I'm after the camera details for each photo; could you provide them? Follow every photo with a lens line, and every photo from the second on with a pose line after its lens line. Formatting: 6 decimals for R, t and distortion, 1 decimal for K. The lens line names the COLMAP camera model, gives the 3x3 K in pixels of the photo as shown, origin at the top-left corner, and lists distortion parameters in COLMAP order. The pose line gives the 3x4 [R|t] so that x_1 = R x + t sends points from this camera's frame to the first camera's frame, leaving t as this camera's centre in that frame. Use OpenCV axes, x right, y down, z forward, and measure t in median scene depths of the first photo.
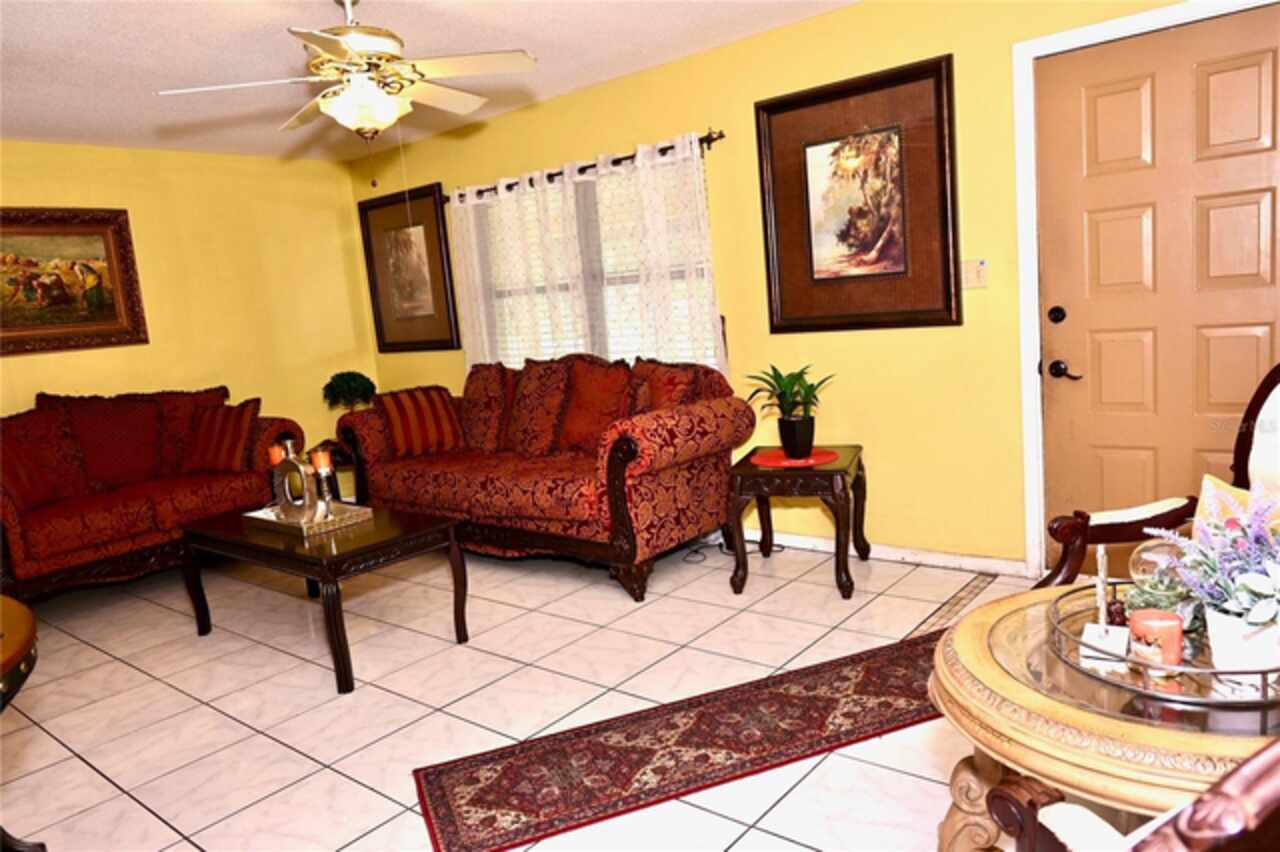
lens RADIAL K [[873.9, 0, 640.0], [0, 873.9, 426.0], [0, 0, 1]] dist [0.001618, 0.005357]
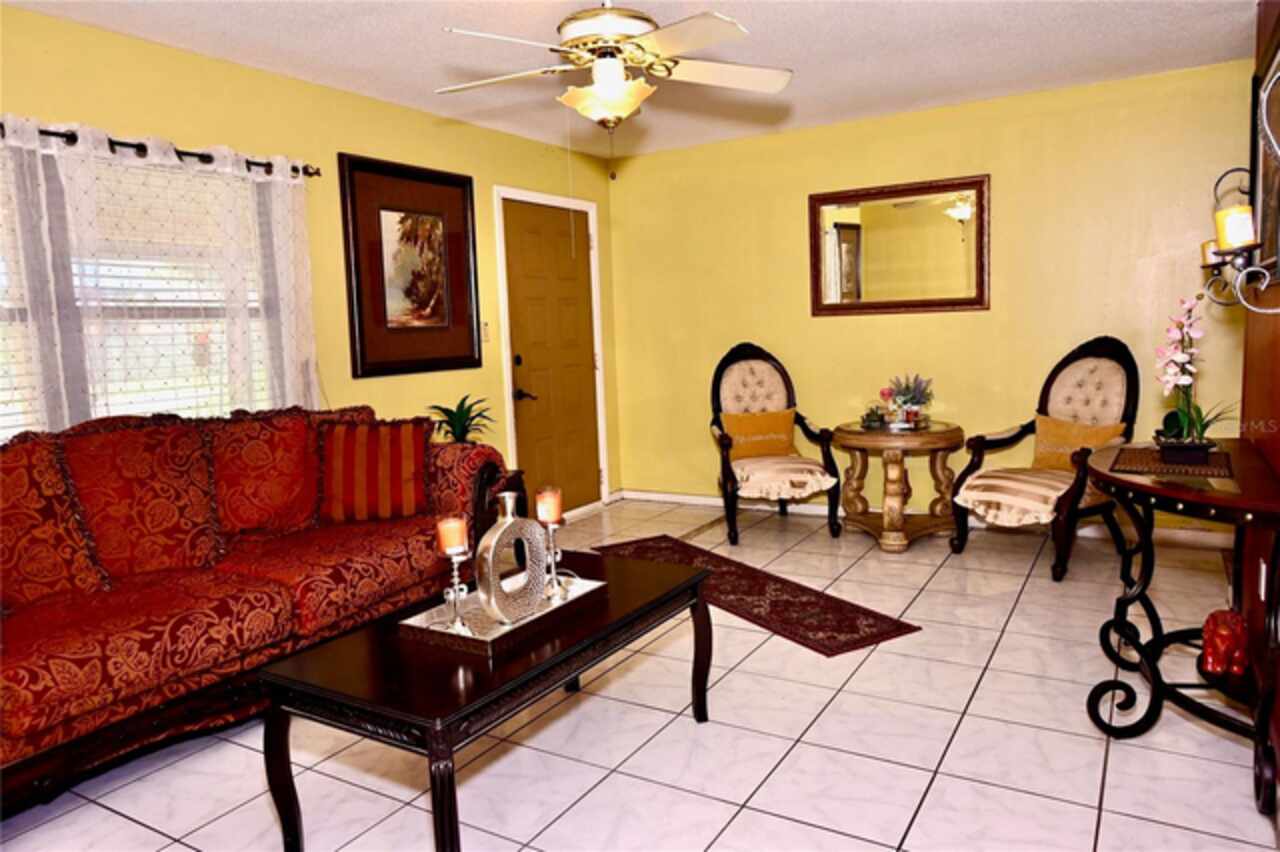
lens RADIAL K [[873.9, 0, 640.0], [0, 873.9, 426.0], [0, 0, 1]] dist [0.001618, 0.005357]
pose [[-0.156566, -0.020277, 0.987459, -0.992038], [0.193301, 0.979825, 0.050769, -0.042967], [-0.968567, 0.198826, -0.149488, 0.926822]]
